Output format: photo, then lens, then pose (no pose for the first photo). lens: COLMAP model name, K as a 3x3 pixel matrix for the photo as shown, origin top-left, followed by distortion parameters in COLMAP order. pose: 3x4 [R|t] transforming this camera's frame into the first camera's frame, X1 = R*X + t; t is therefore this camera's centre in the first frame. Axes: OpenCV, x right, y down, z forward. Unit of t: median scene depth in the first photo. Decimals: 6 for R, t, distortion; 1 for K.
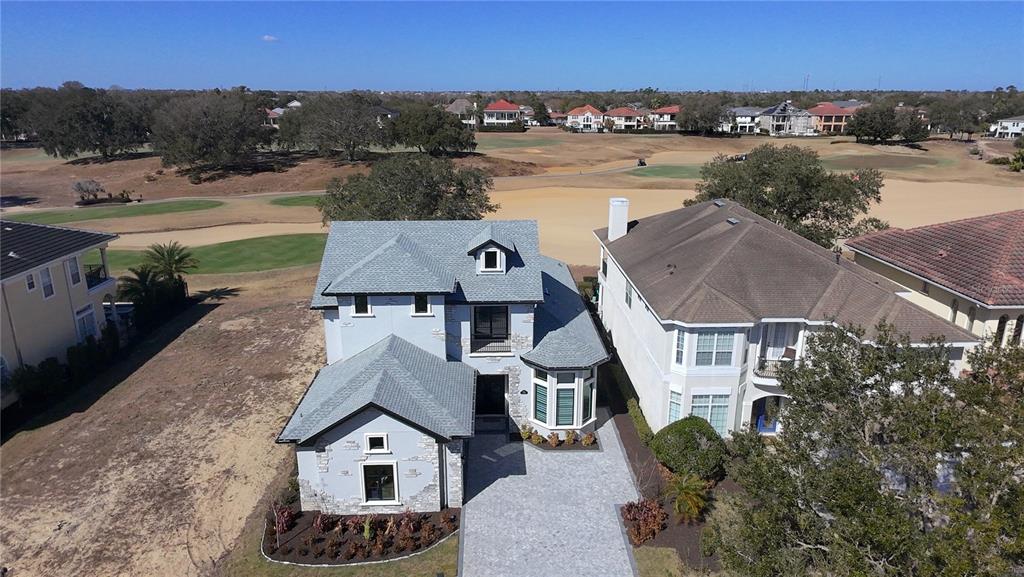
lens RADIAL K [[647.8, 0, 512.0], [0, 647.8, 288.5], [0, 0, 1]] dist [-0.040601, -0.000066]
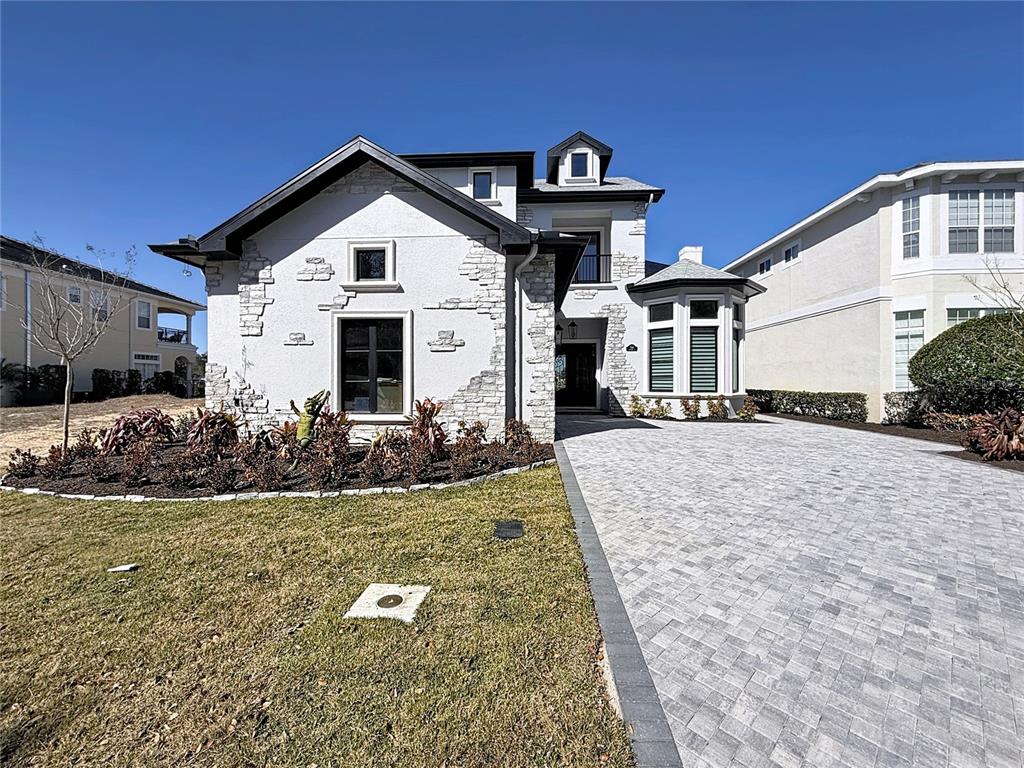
lens RADIAL K [[413.6, 0, 509.7], [0, 413.6, 384.3], [0, 0, 1]] dist [-0.001609, -0.000378]
pose [[0.996582, -0.001215, -0.082595, -0.076450], [-0.022504, 0.958080, -0.285617, 0.345769], [0.079480, 0.286500, 0.954778, 0.650589]]
